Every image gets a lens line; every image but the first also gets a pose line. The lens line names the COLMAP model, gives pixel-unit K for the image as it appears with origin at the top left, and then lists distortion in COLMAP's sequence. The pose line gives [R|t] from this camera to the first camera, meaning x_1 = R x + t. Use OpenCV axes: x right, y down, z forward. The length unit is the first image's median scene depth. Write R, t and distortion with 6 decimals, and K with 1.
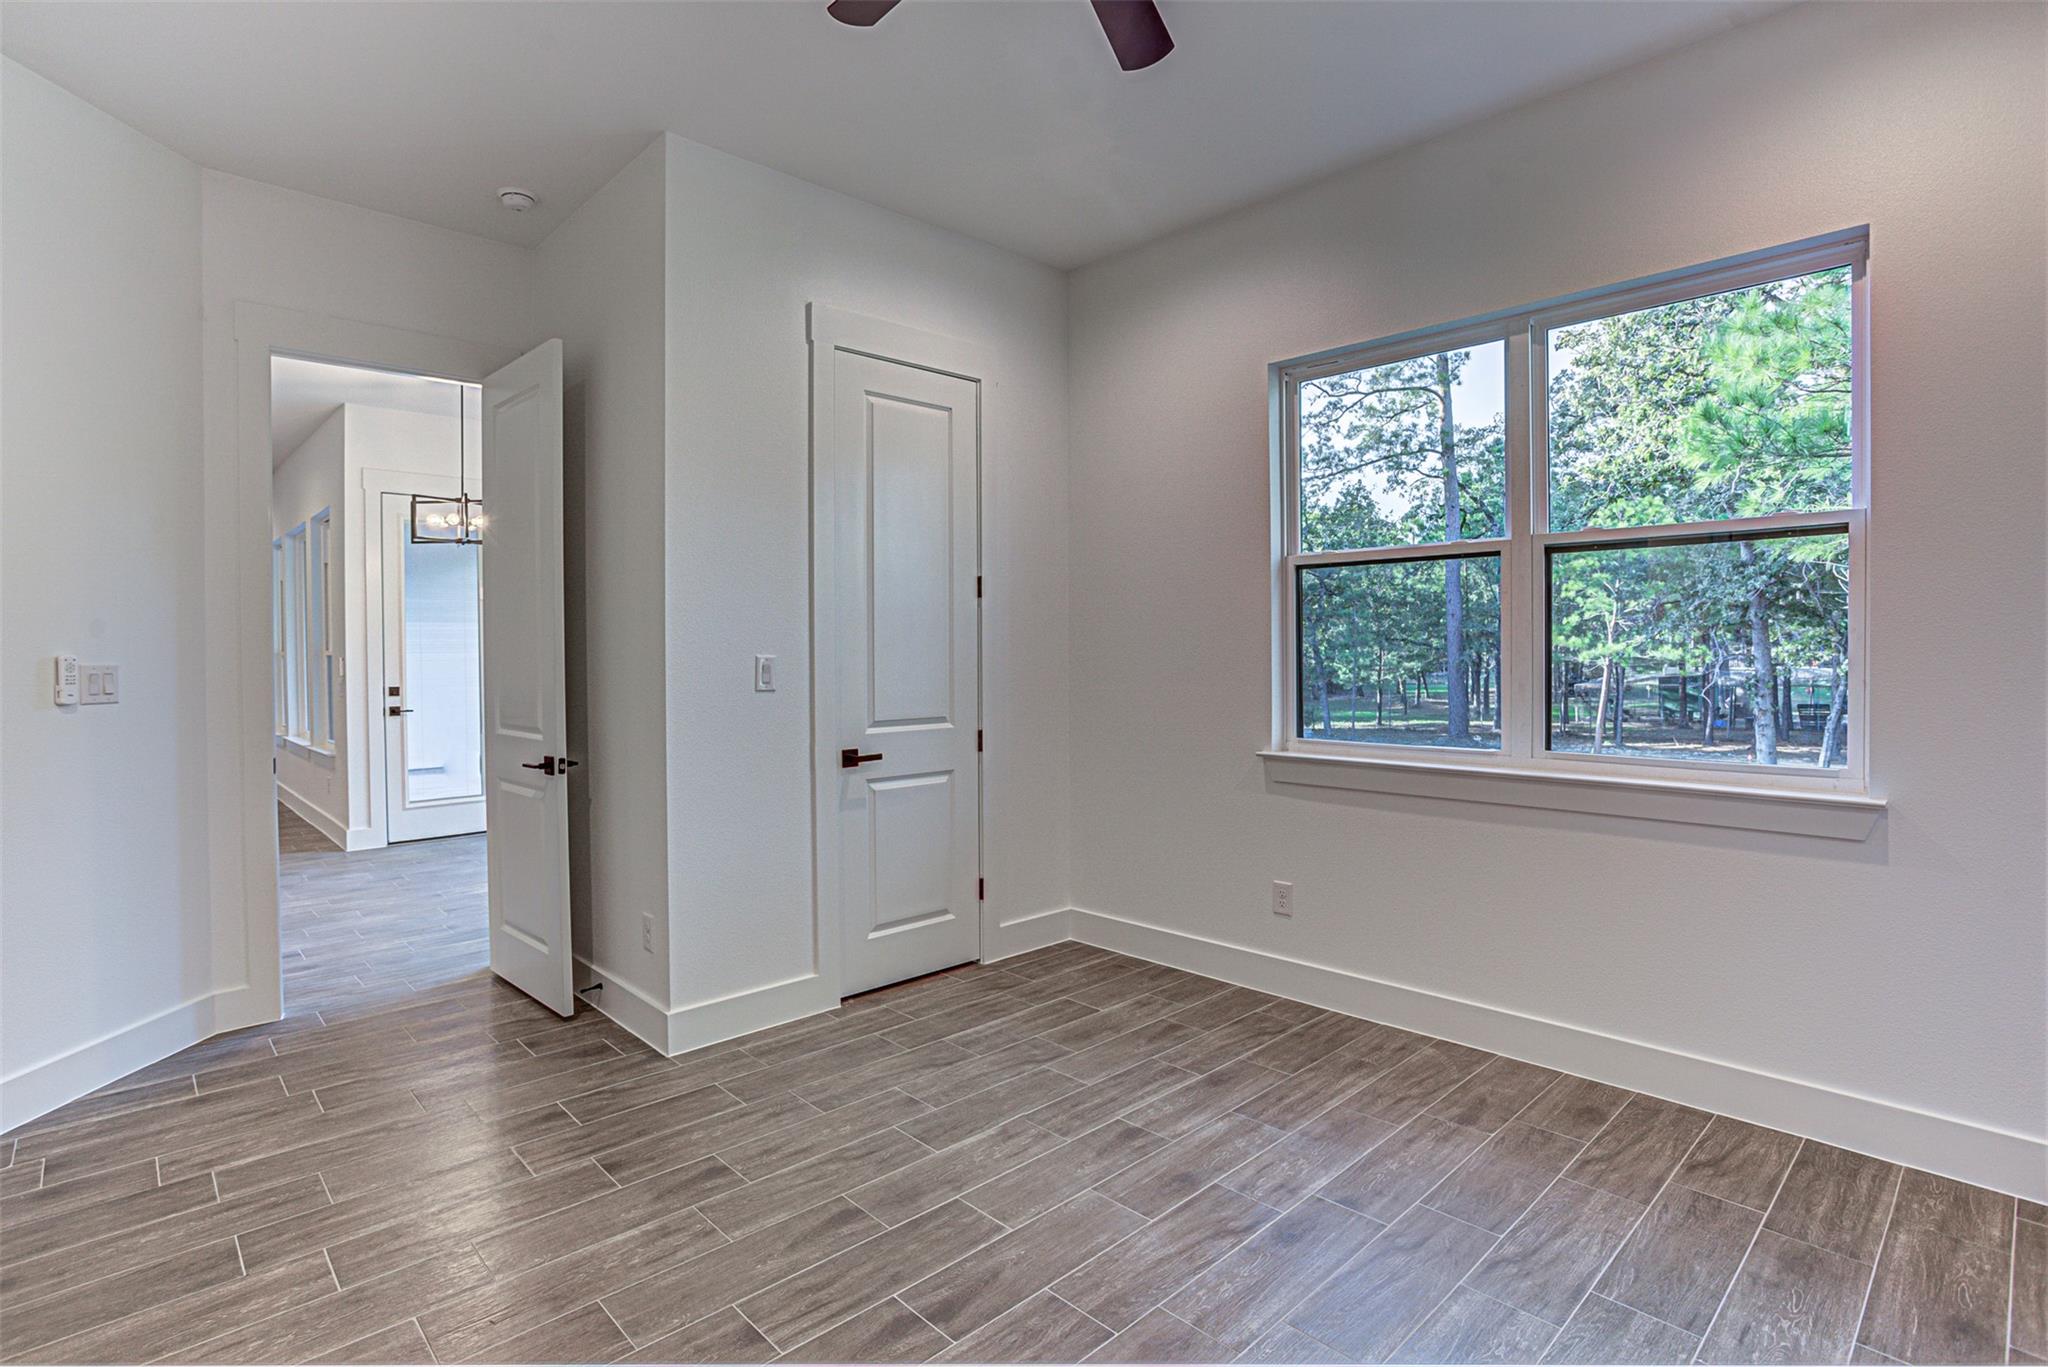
lens RADIAL K [[1027.6, 0, 1041.1], [0, 1027.6, 653.6], [0, 0, 1]] dist [-0.070903, 0.026586]
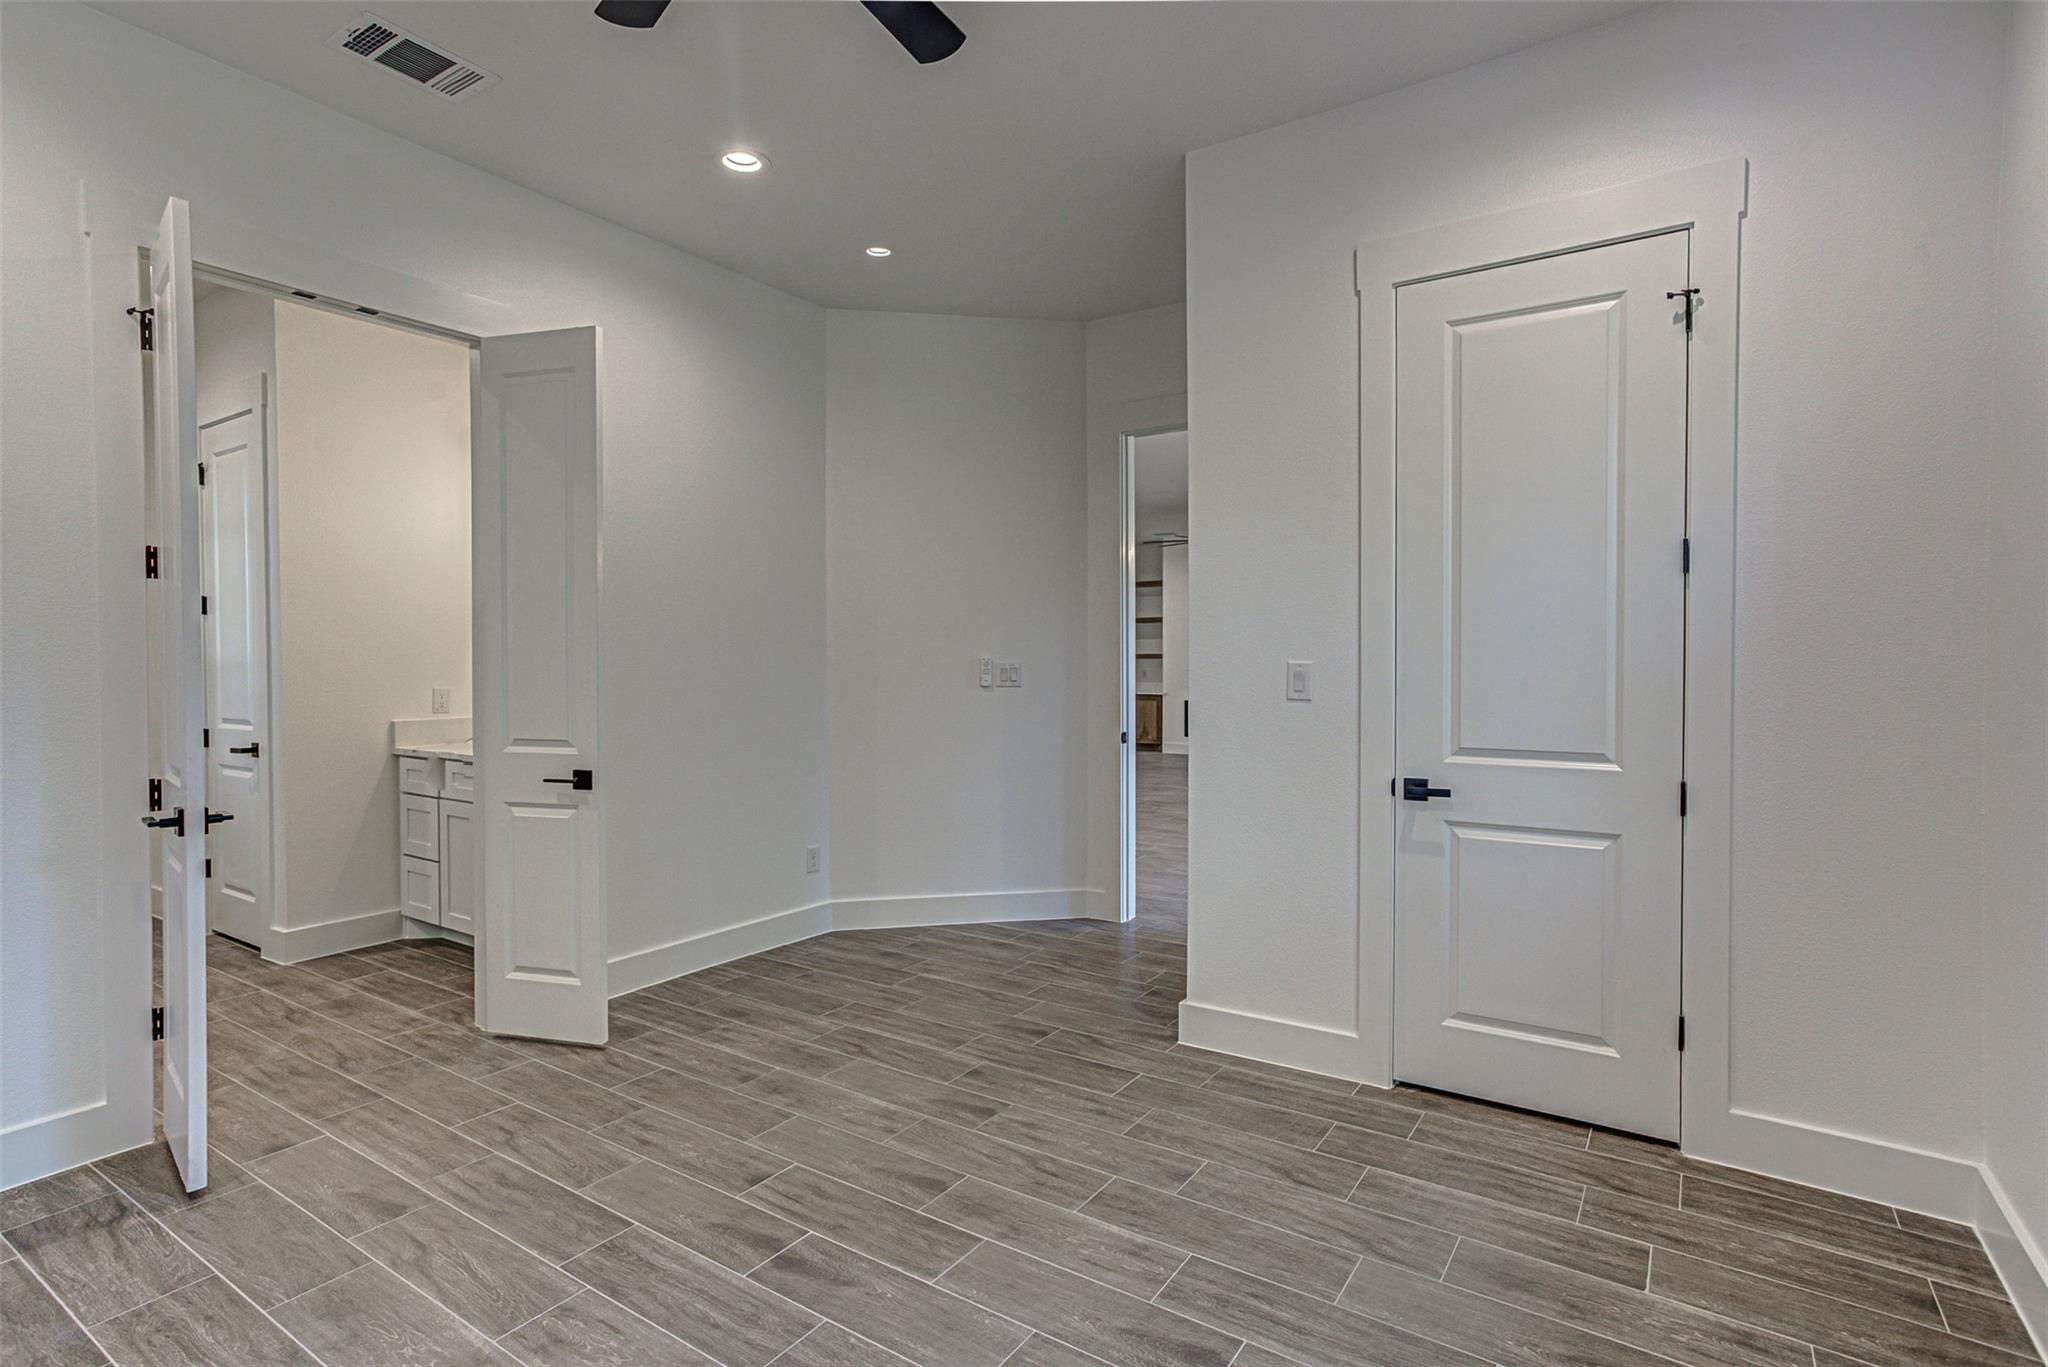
lens RADIAL K [[1005.9, 0, 1002.1], [0, 1005.9, 664.6], [0, 0, 1]] dist [-0.039996, 0.025735]
pose [[0.186270, 0.012410, -0.982420, 0.619688], [-0.003814, 0.999922, 0.011908, -0.004818], [0.982491, 0.001528, 0.186303, 0.633729]]
